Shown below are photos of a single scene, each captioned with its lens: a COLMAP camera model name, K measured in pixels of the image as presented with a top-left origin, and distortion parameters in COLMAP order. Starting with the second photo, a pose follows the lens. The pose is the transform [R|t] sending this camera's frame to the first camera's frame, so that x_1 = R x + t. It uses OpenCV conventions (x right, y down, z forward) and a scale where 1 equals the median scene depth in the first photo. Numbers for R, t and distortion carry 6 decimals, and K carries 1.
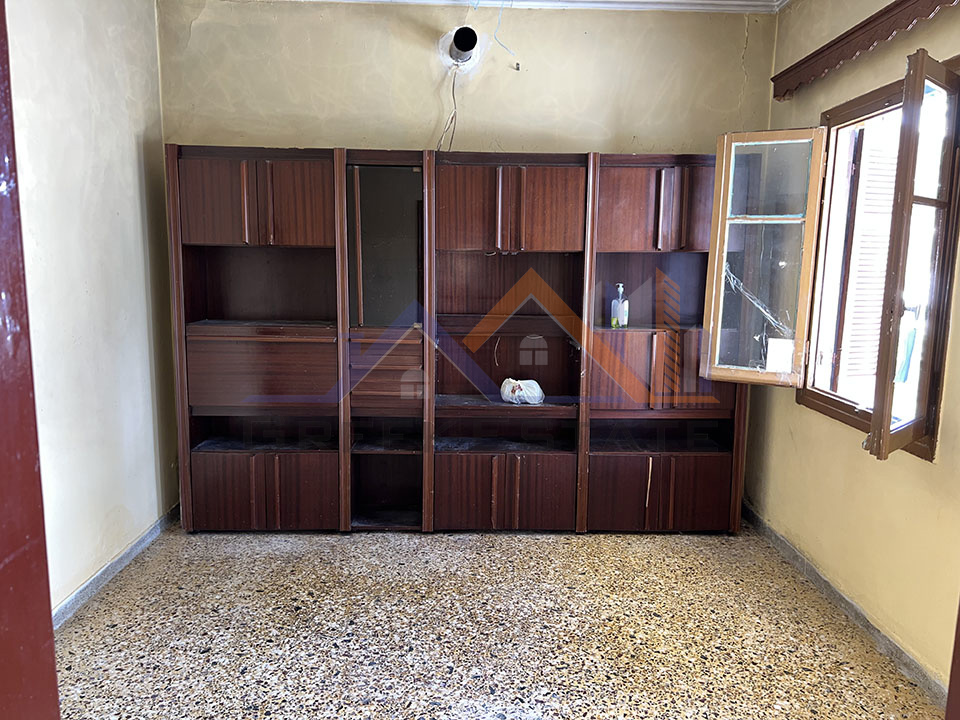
lens RADIAL K [[715.2, 0, 481.0], [0, 715.2, 361.4], [0, 0, 1]] dist [0.035222, -0.040756]
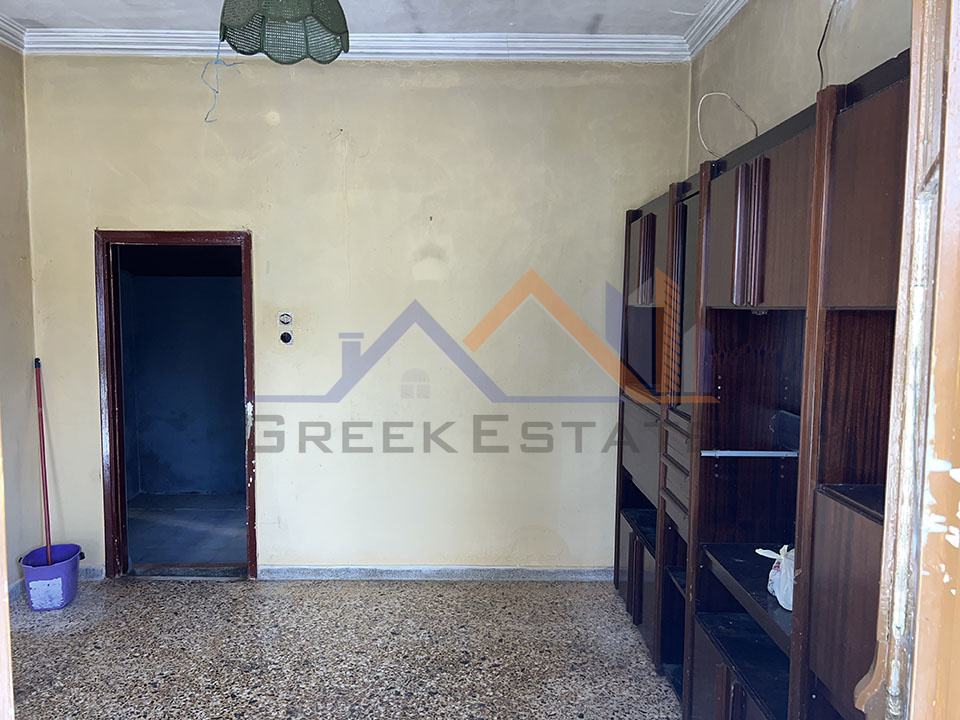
lens RADIAL K [[715.2, 0, 474.6], [0, 715.2, 357.8], [0, 0, 1]] dist [0.035222, -0.040756]
pose [[0.007905, 0.071927, -0.997379, 0.700931], [-0.158534, 0.984885, 0.069770, -0.148610], [0.987322, 0.157567, 0.019188, 0.888197]]
